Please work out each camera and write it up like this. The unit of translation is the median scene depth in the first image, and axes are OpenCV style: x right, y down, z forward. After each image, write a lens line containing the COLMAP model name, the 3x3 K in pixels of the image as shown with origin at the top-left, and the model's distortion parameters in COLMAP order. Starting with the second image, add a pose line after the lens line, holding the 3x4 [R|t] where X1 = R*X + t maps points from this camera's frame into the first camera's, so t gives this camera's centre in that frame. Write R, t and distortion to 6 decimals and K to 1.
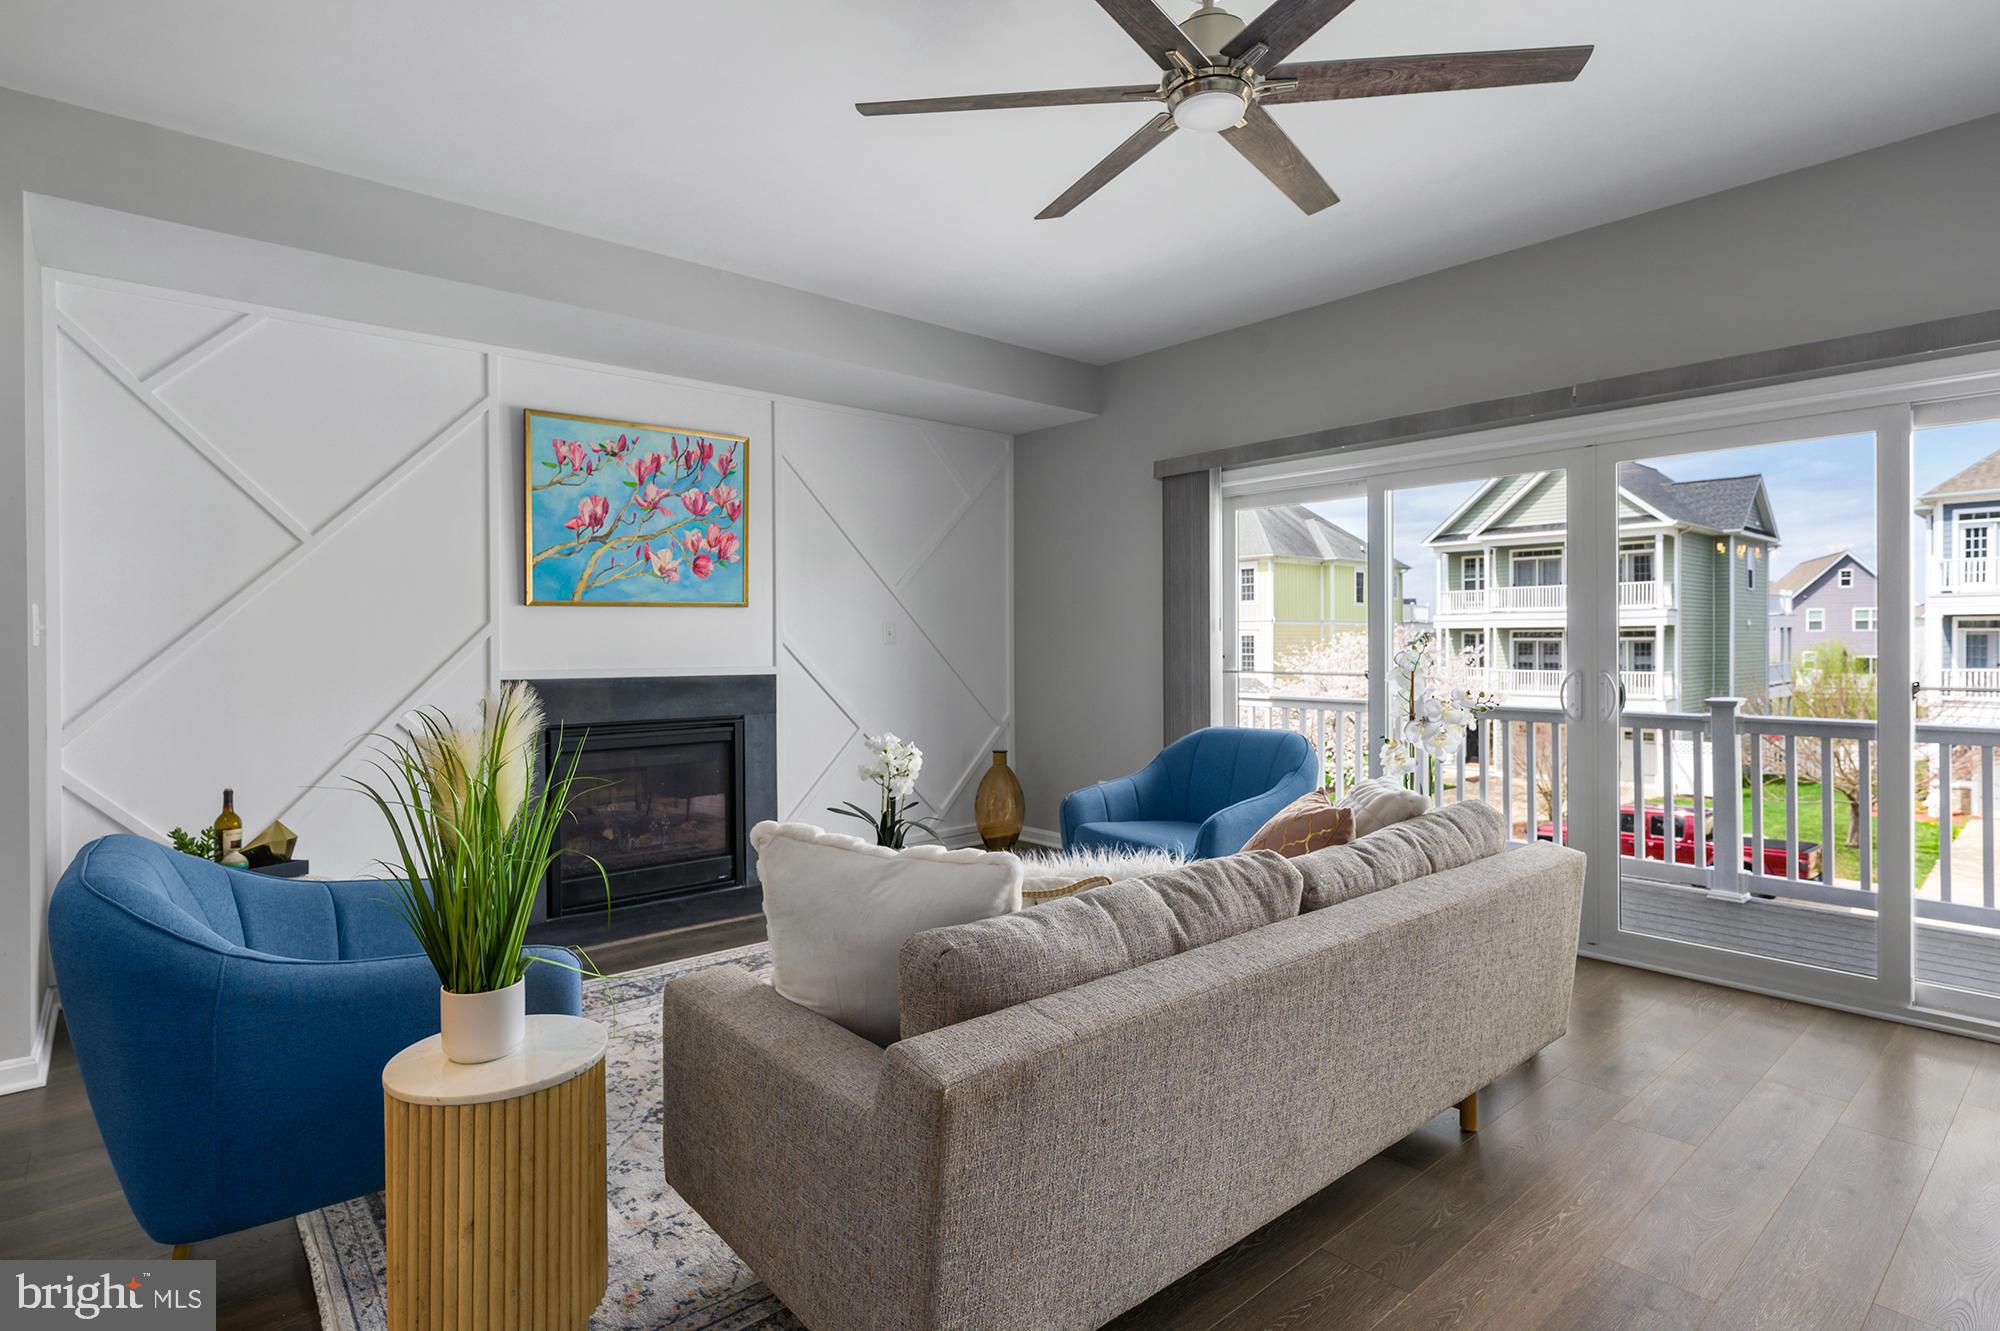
lens RADIAL K [[1015.9, 0, 992.3], [0, 1015.9, 648.2], [0, 0, 1]] dist [0.004033, -0.000717]
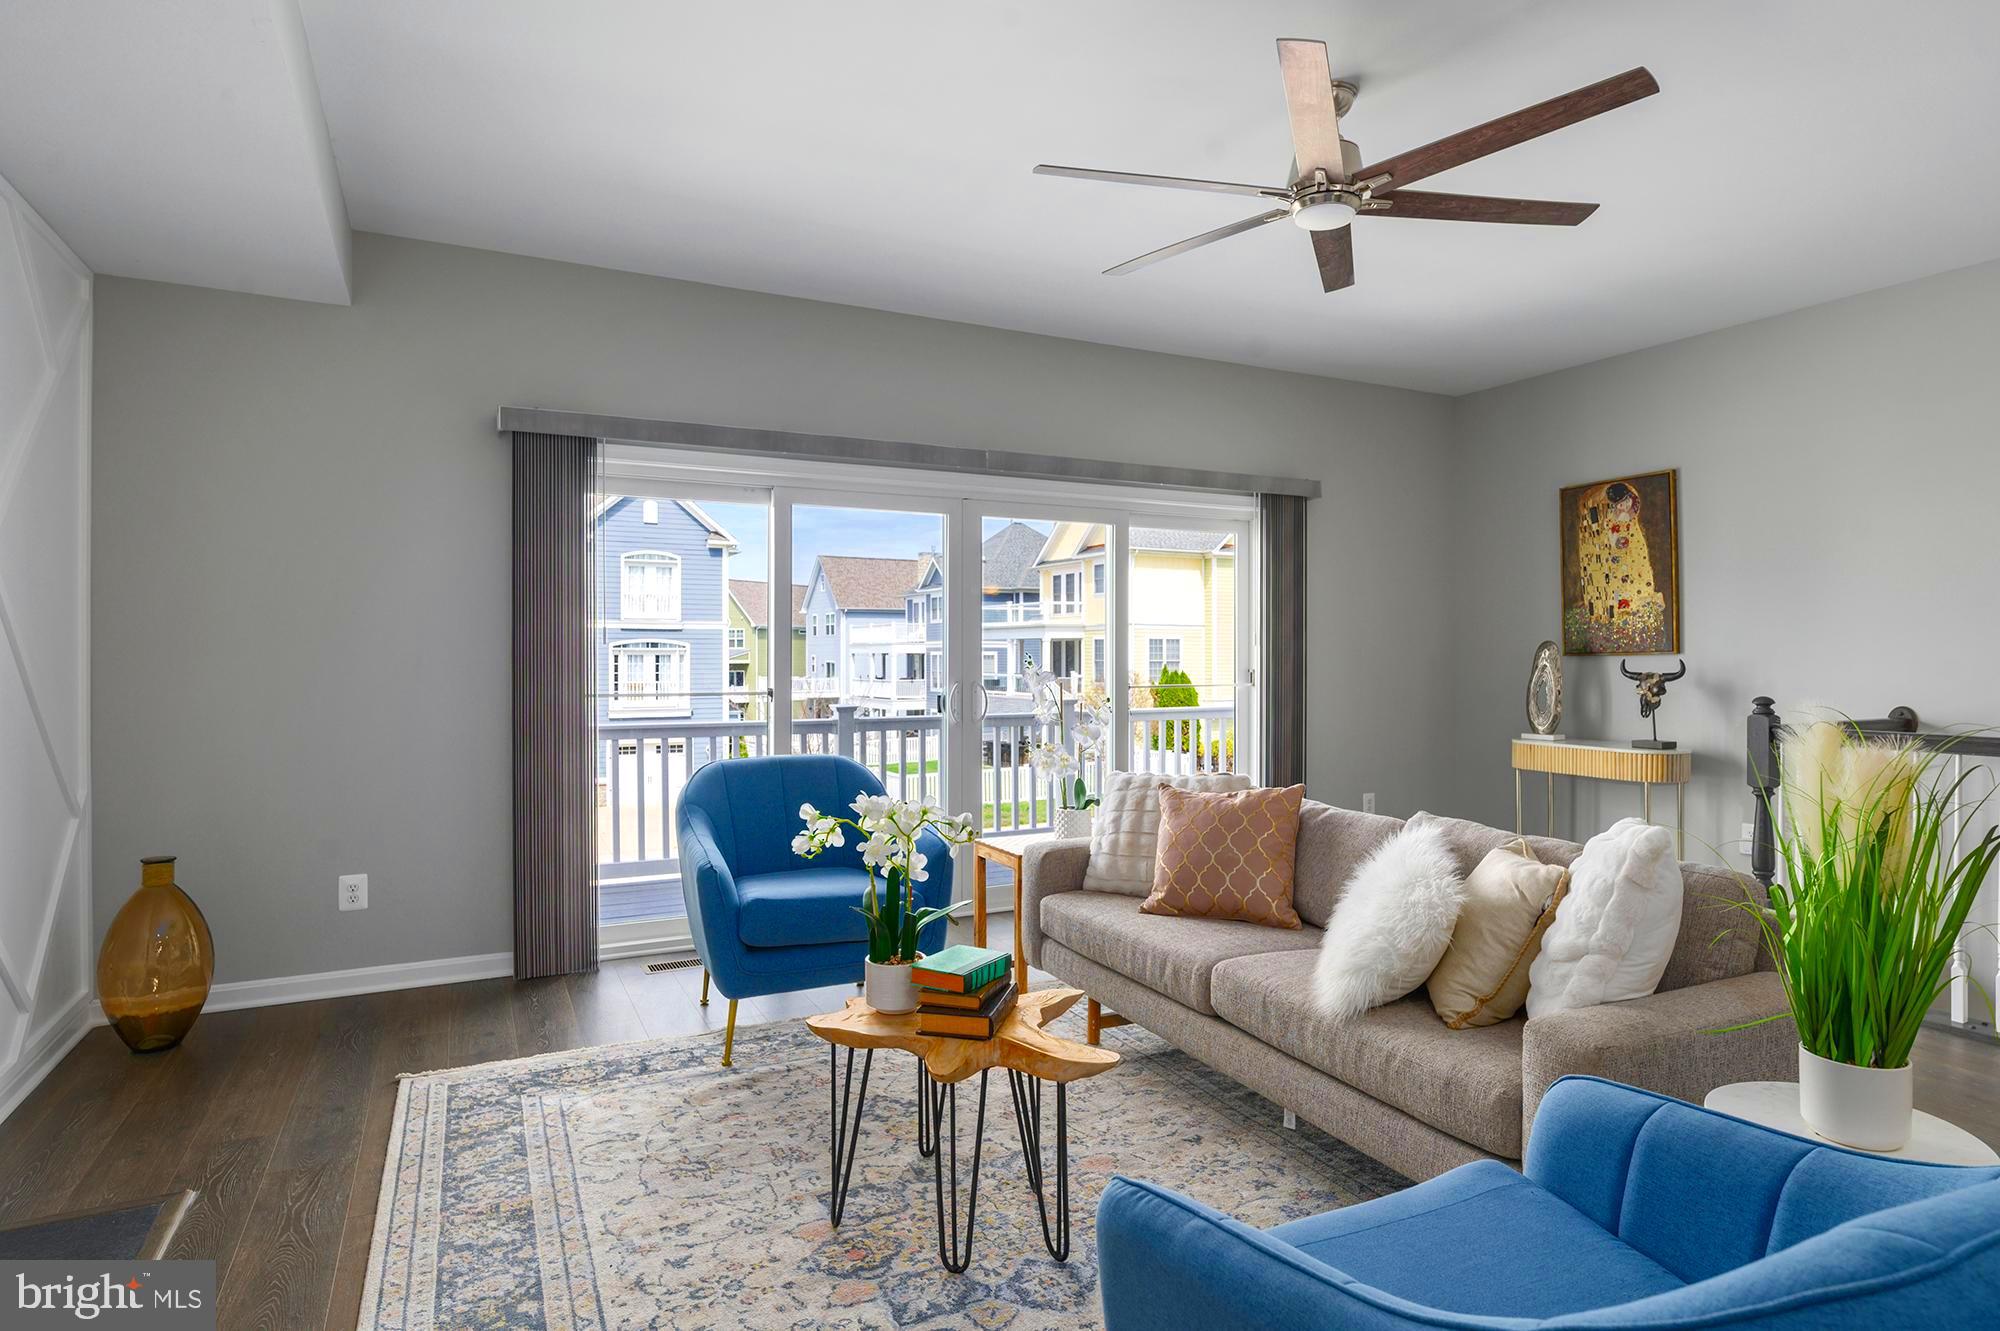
lens RADIAL K [[1088.9, 0, 1004.8], [0, 1088.9, 653.8], [0, 0, 1]] dist [-0.004600, 0.000436]
pose [[0.252134, 0.007231, 0.967665, -0.538222], [0.005189, 0.999948, -0.008824, -0.000309], [-0.967678, 0.007246, 0.252083, 0.503007]]
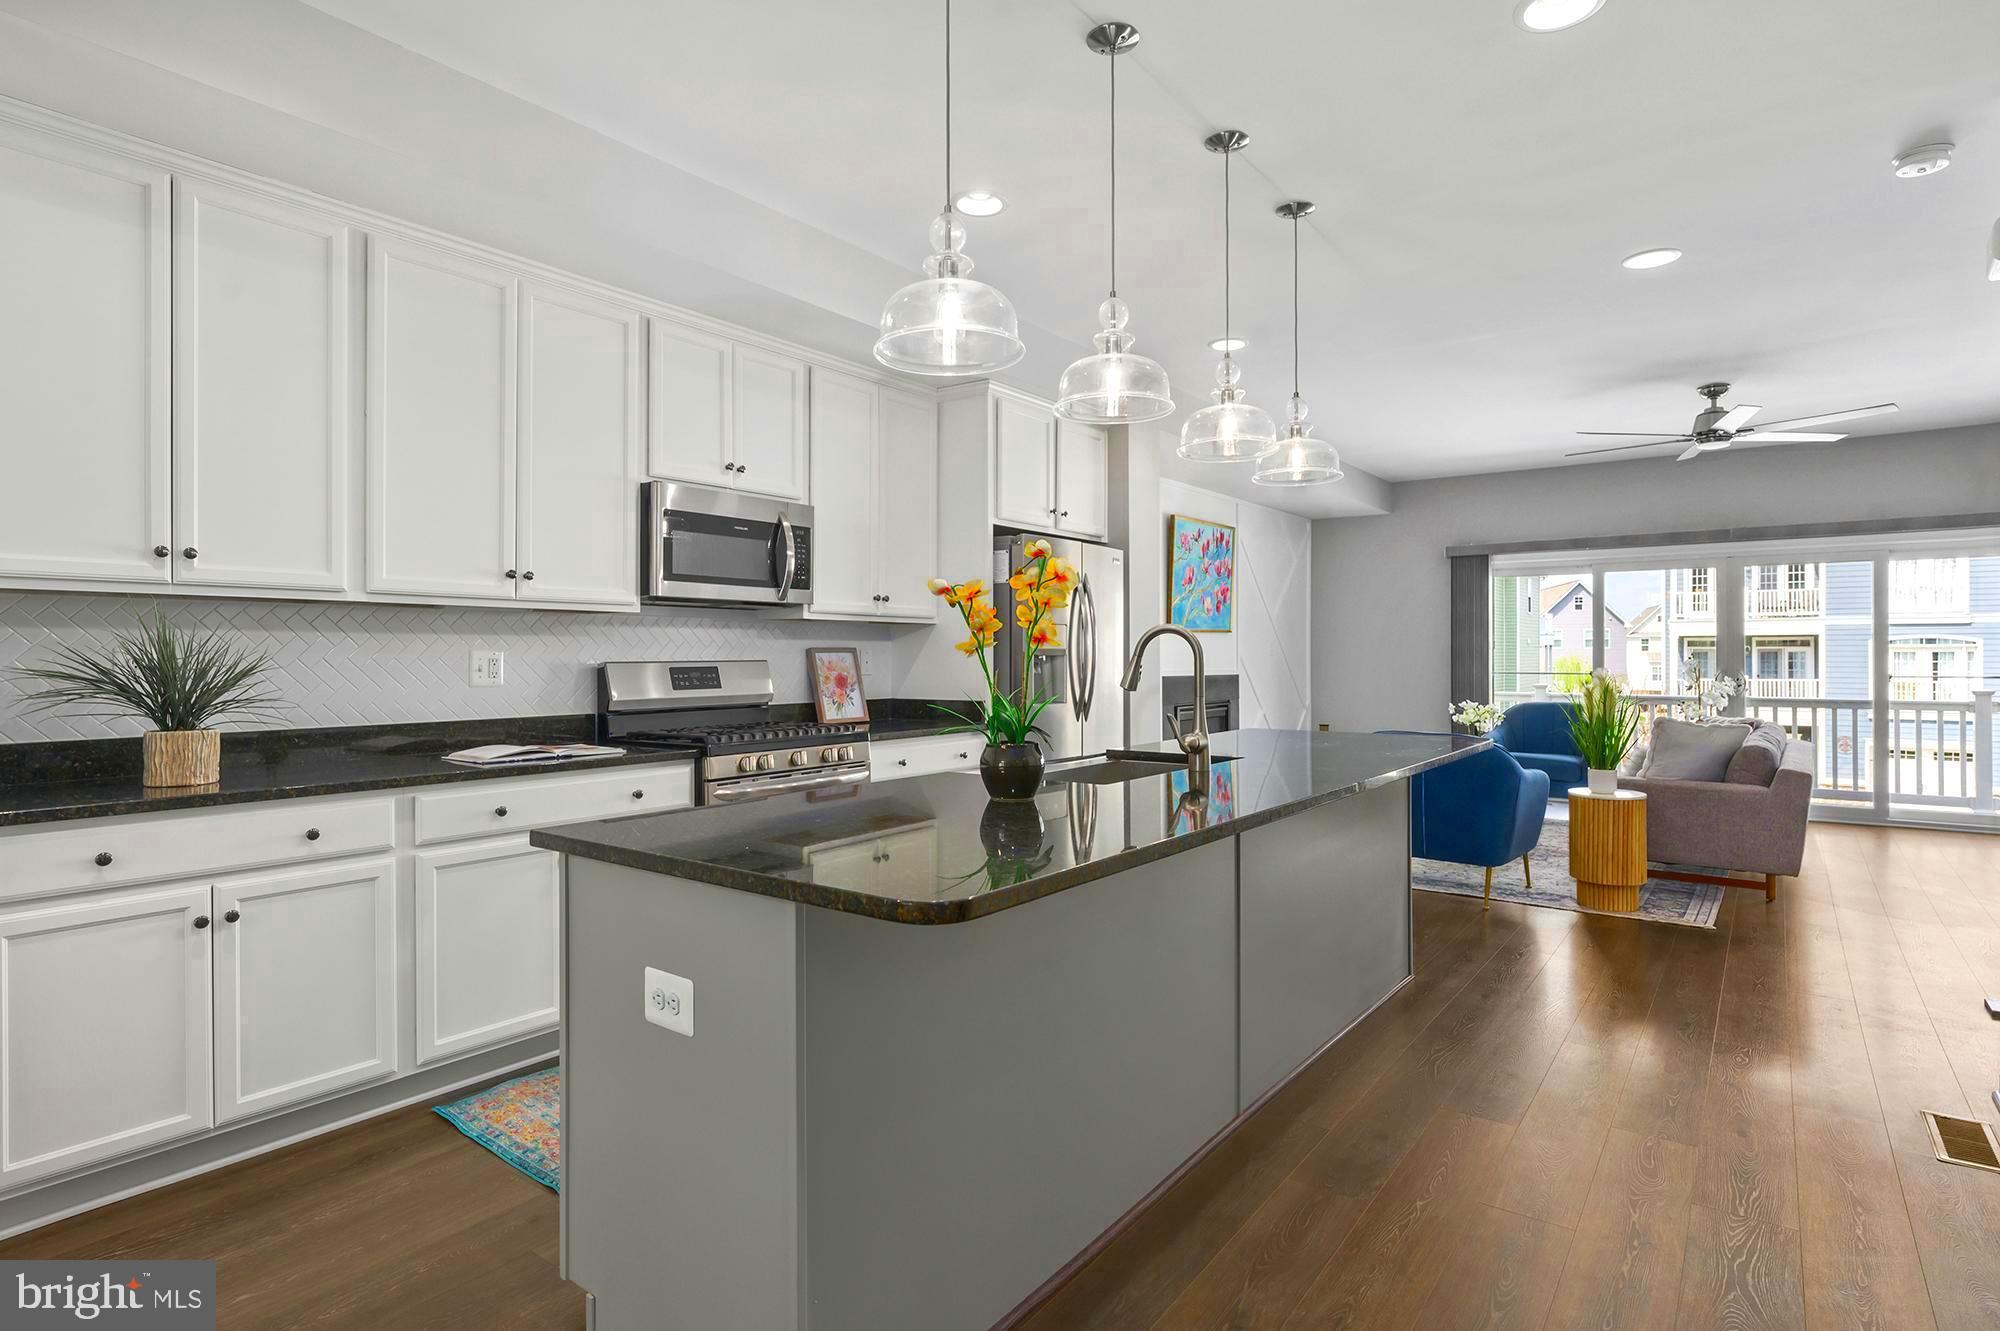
lens RADIAL K [[1015.9, 0, 998.7], [0, 1015.9, 649.3], [0, 0, 1]] dist [0.004033, -0.000717]
pose [[0.980722, 0.005974, 0.195316, -0.962793], [-0.003916, 0.999933, -0.010918, 0.006274], [-0.195368, 0.009942, 0.980680, -0.533031]]
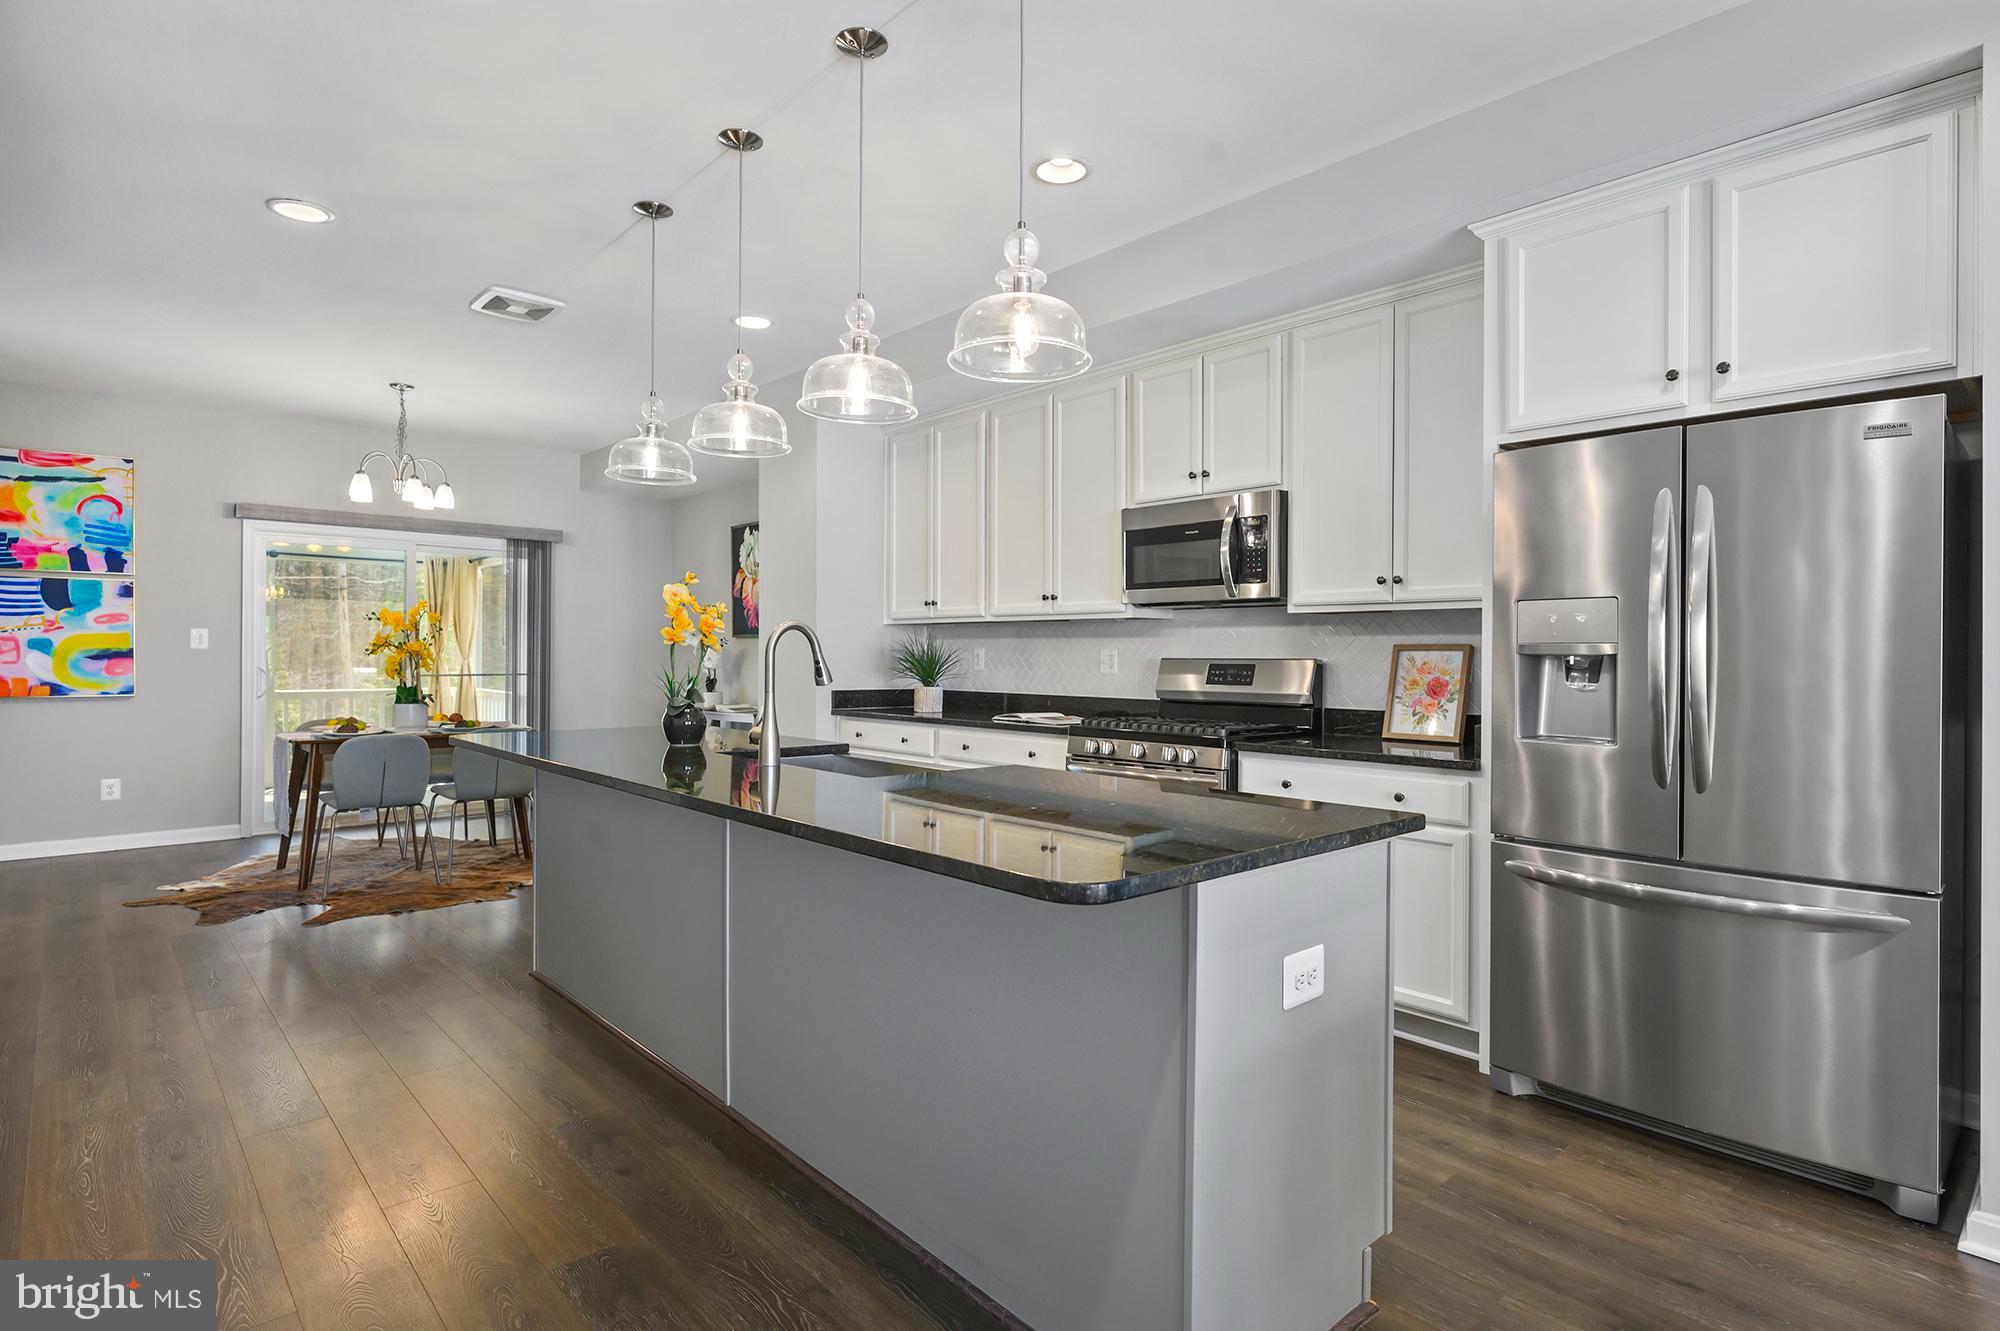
lens RADIAL K [[1015.9, 0, 1003.8], [0, 1015.9, 655.5], [0, 0, 1]] dist [0.004033, -0.000717]
pose [[0.002073, 0.005737, -0.999981, -0.184279], [-0.012580, 0.999905, 0.005710, 0.002512], [0.999919, 0.012568, 0.002144, 0.120848]]
